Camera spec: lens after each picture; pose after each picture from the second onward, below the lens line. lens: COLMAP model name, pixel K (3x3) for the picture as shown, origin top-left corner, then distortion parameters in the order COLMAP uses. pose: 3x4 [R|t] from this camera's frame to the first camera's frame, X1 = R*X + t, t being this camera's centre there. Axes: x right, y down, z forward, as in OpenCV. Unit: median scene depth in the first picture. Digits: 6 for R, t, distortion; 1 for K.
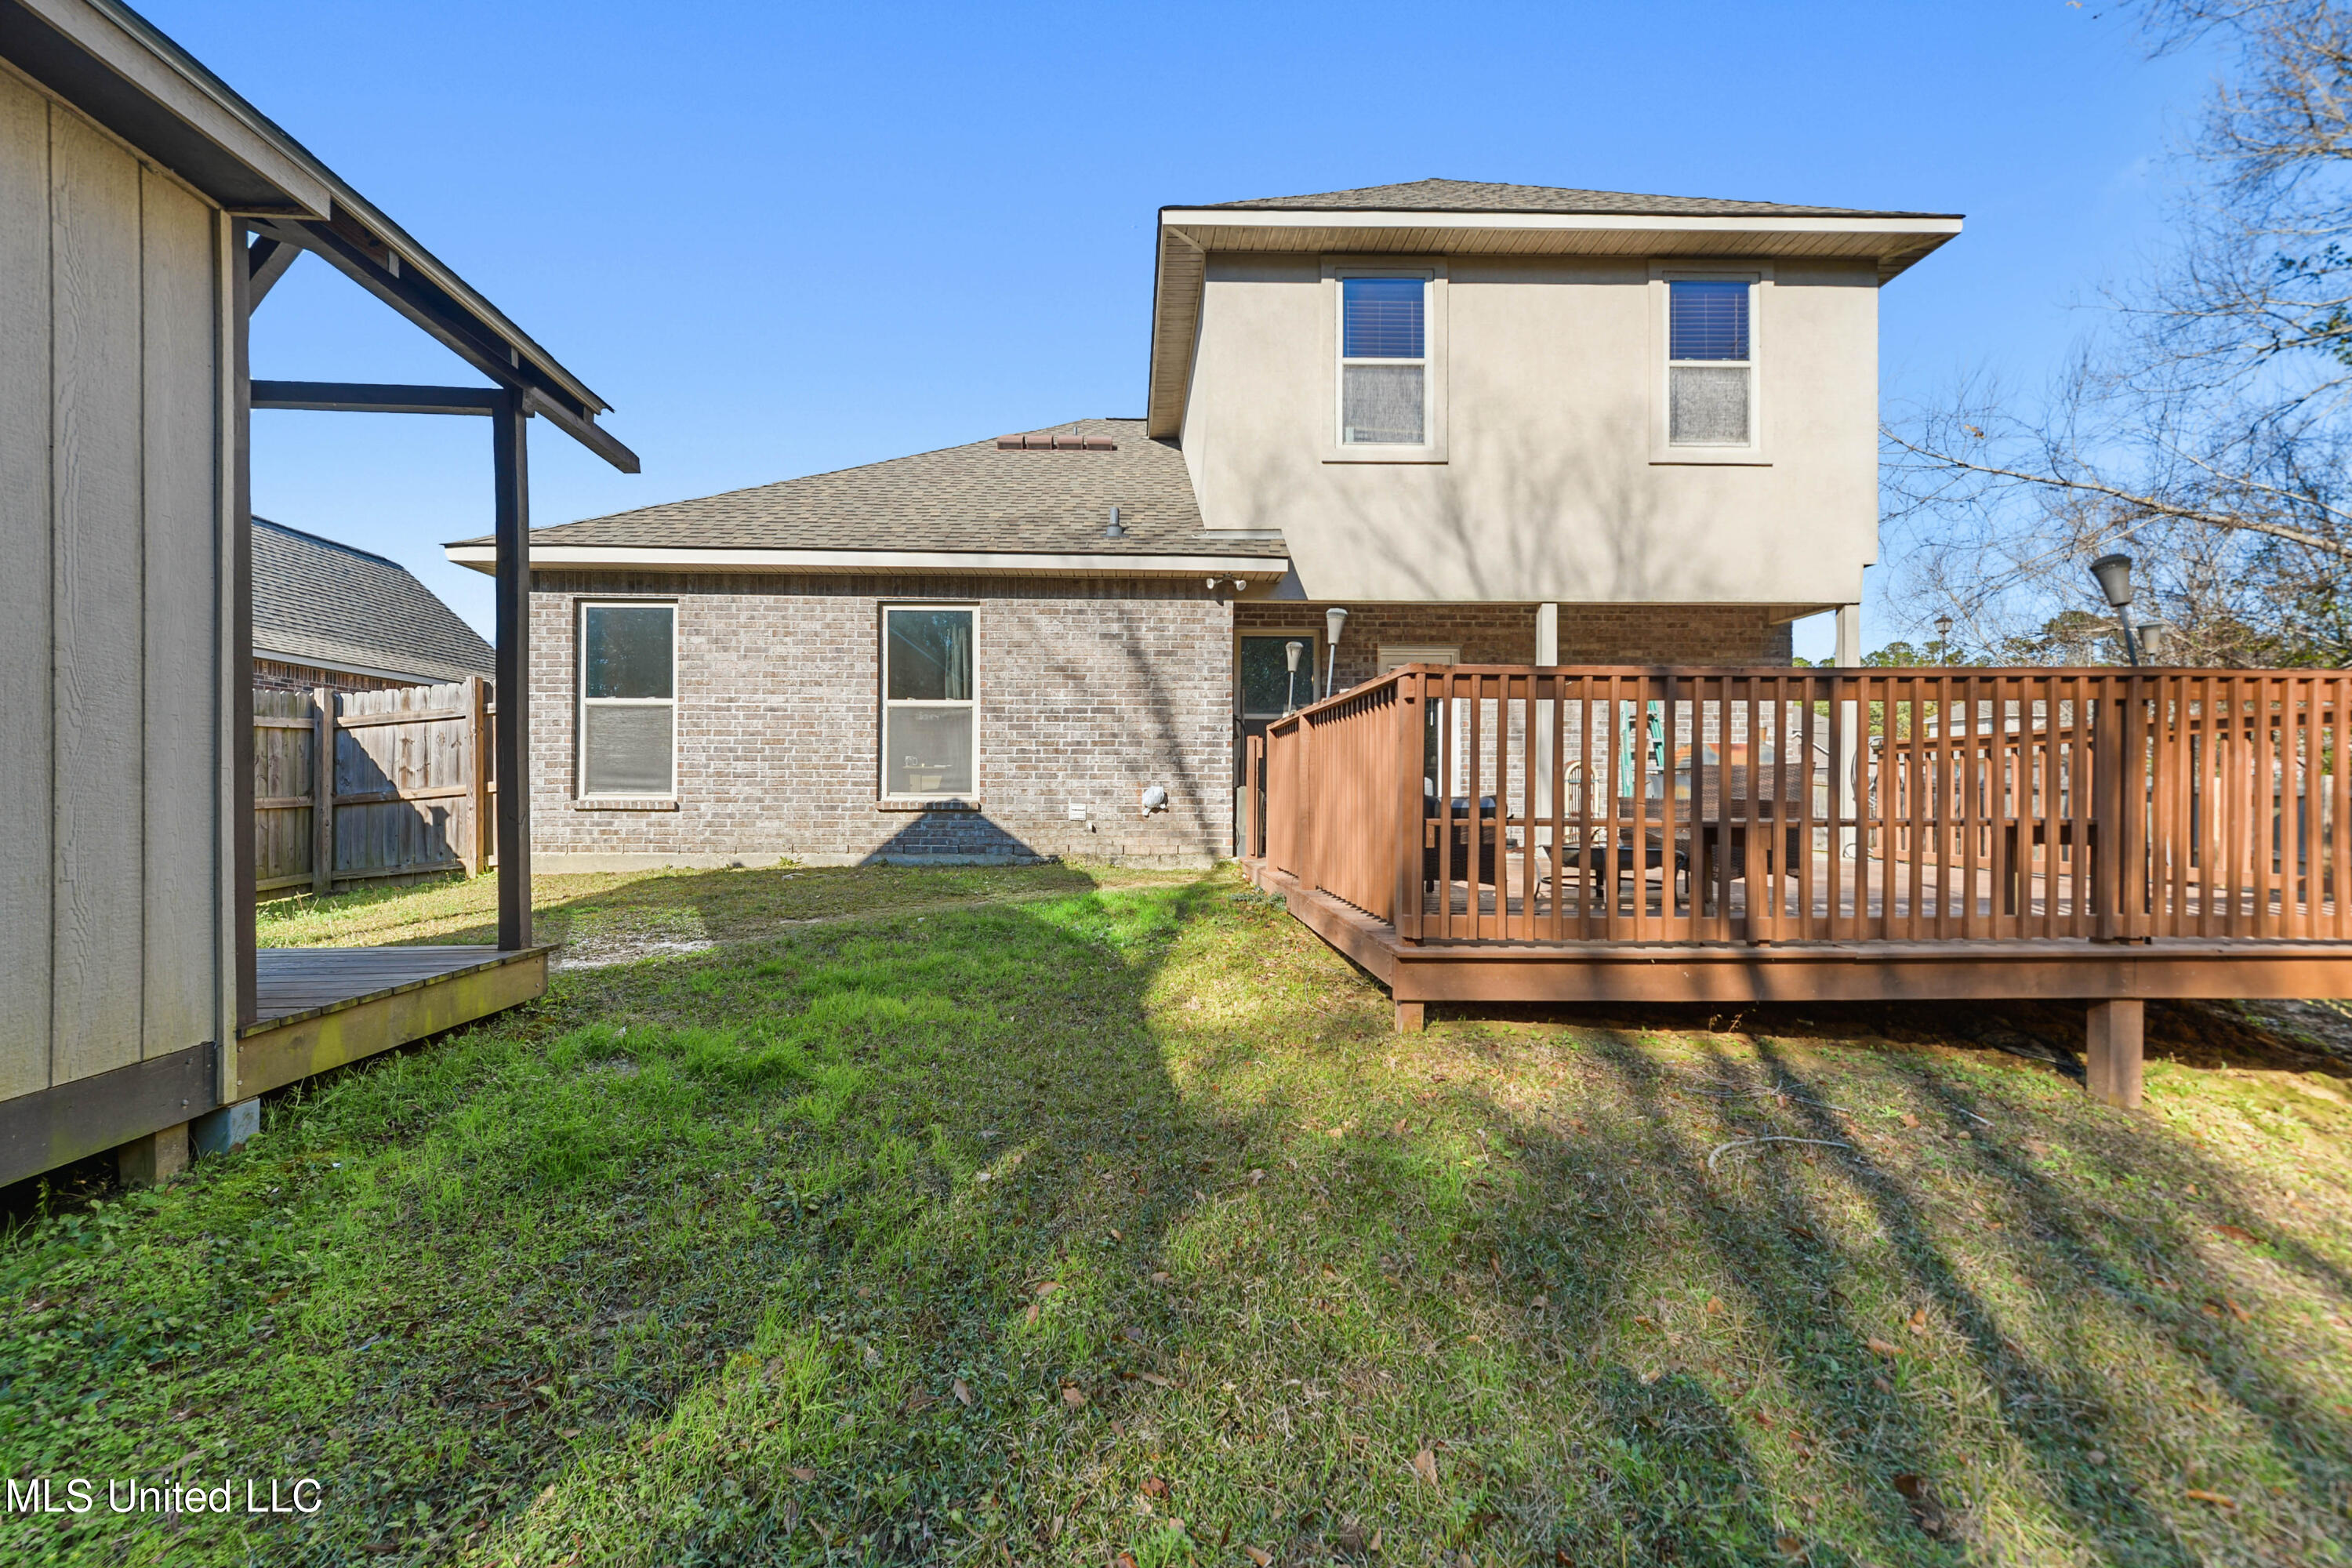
lens RADIAL K [[934.4, 0, 1176.0], [0, 934.4, 784.0], [0, 0, 1]] dist [0.022401, -0.000019]
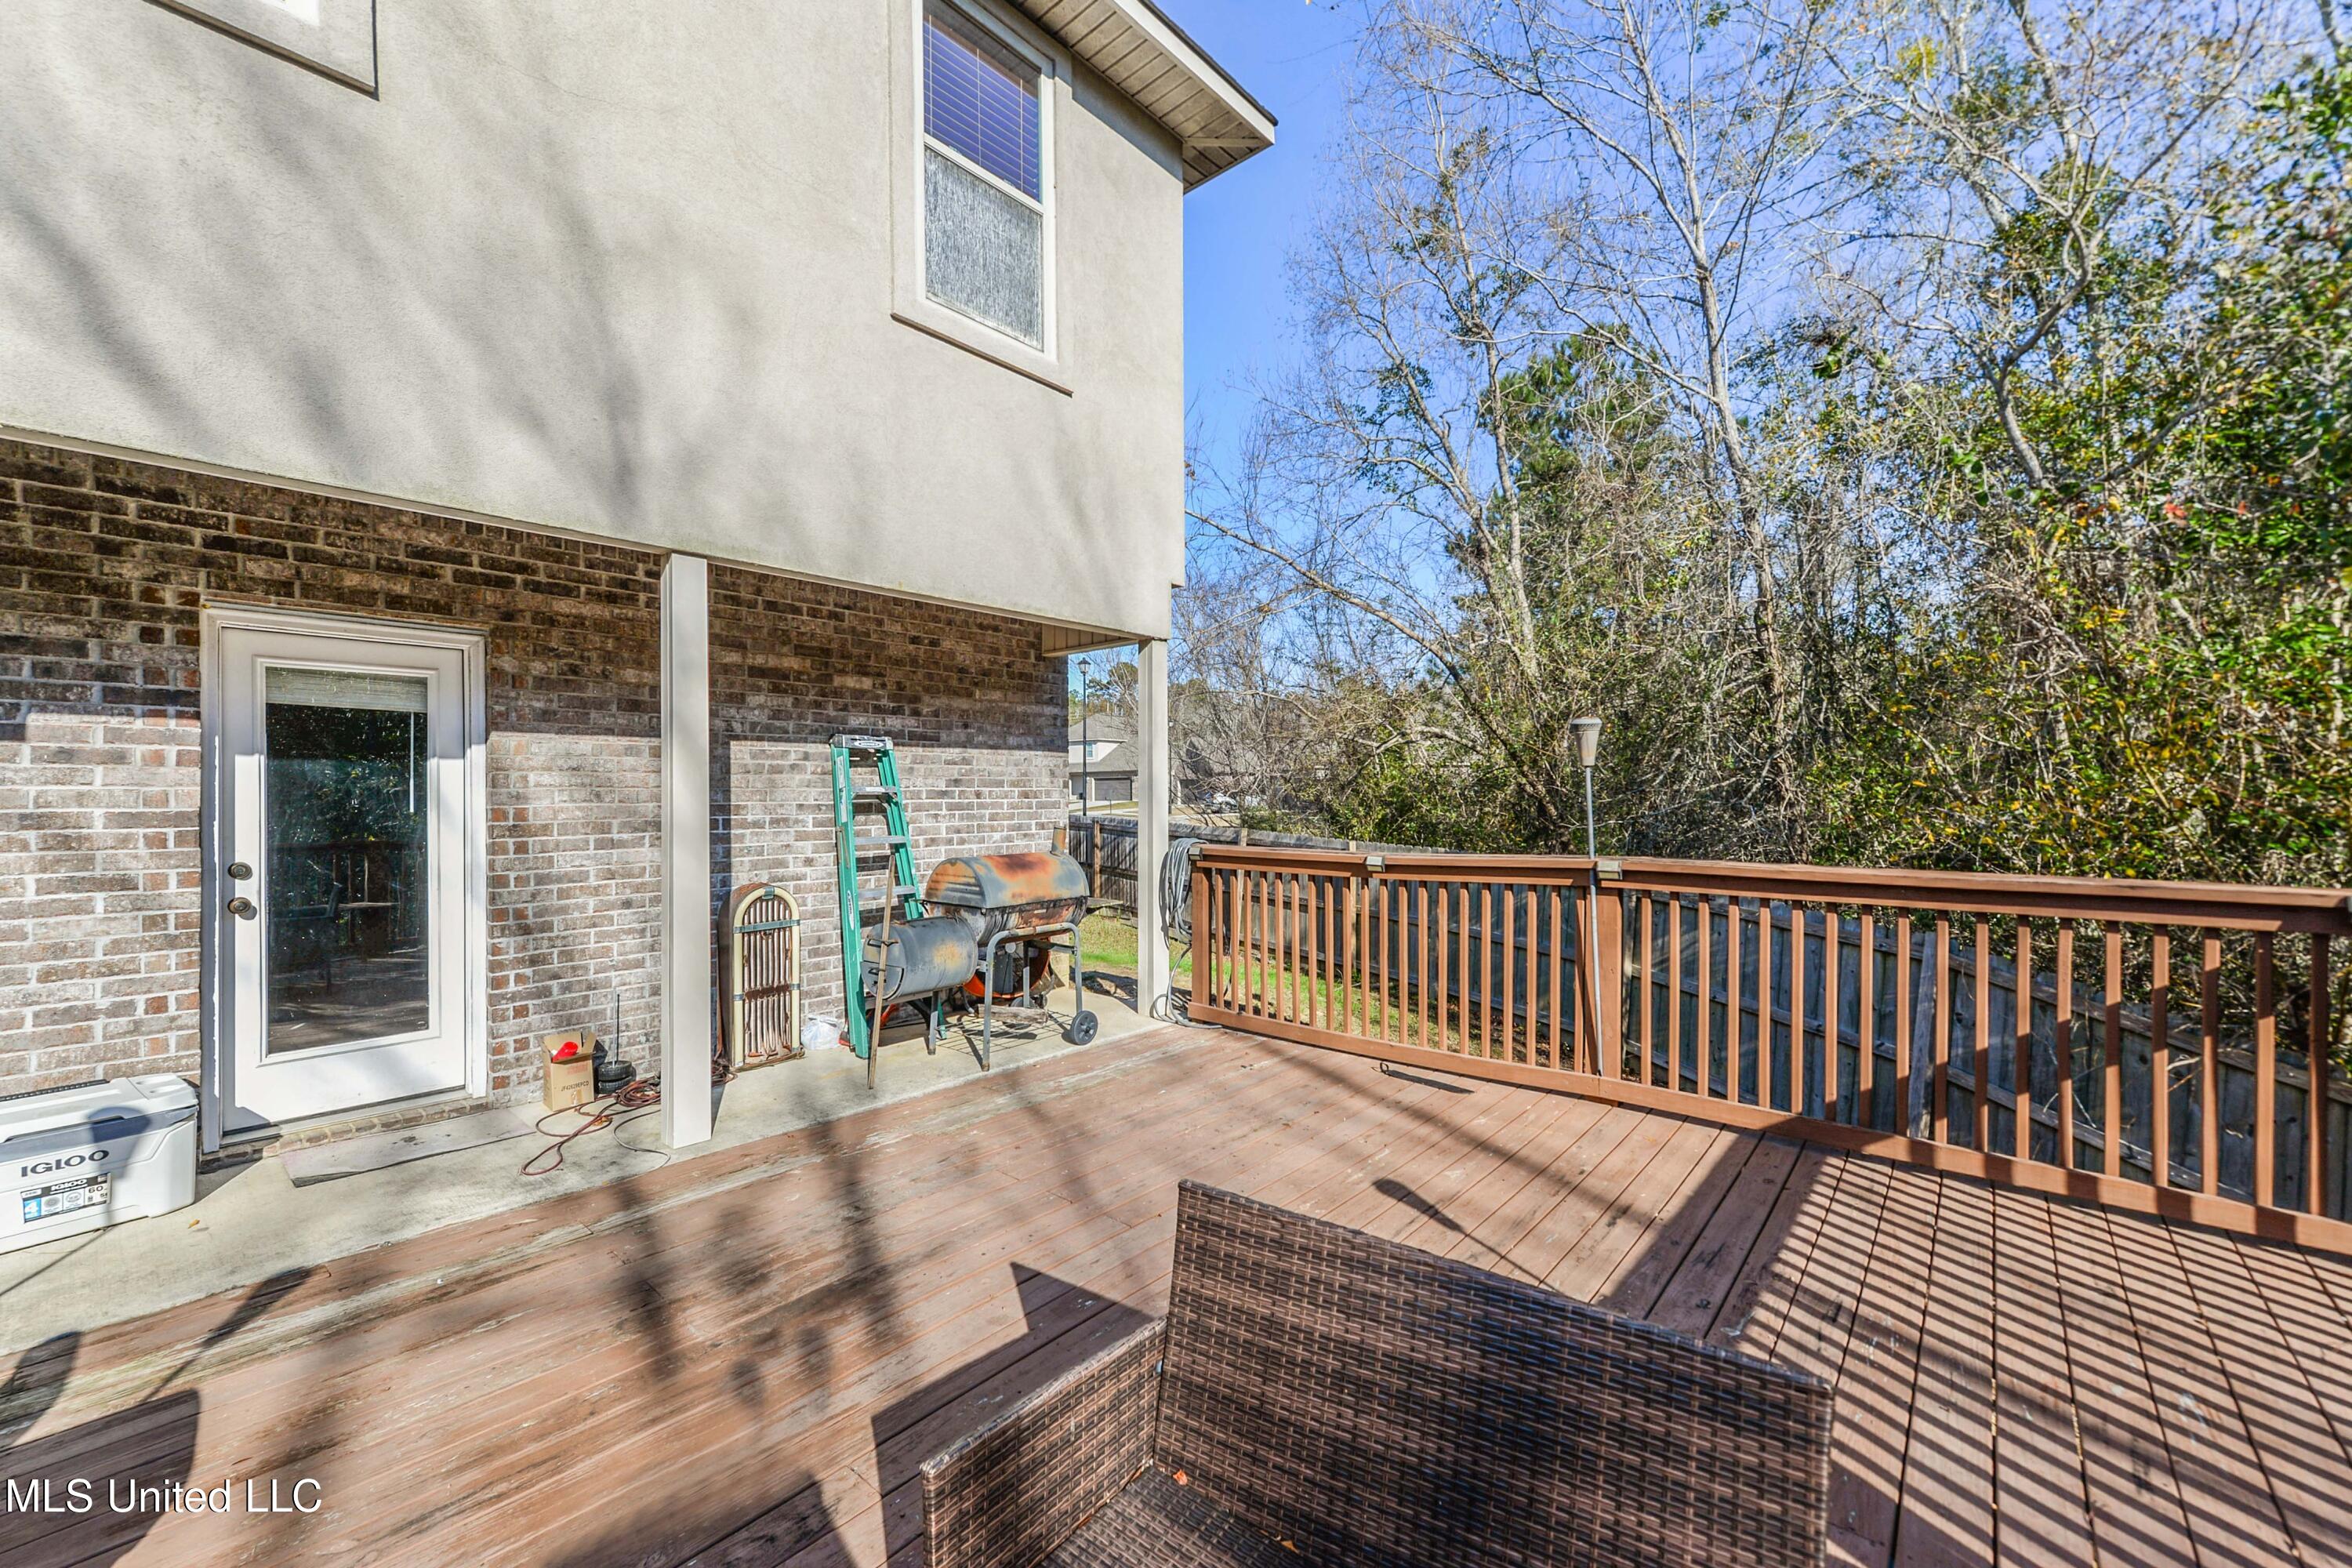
lens RADIAL K [[934.4, 0, 1176.0], [0, 934.4, 784.0], [0, 0, 1]] dist [0.022401, -0.000019]
pose [[0.682865, 0.003158, 0.730537, 0.227116], [0.004750, 0.999950, -0.008764, -0.078748], [-0.730529, 0.009455, 0.682816, 0.522413]]
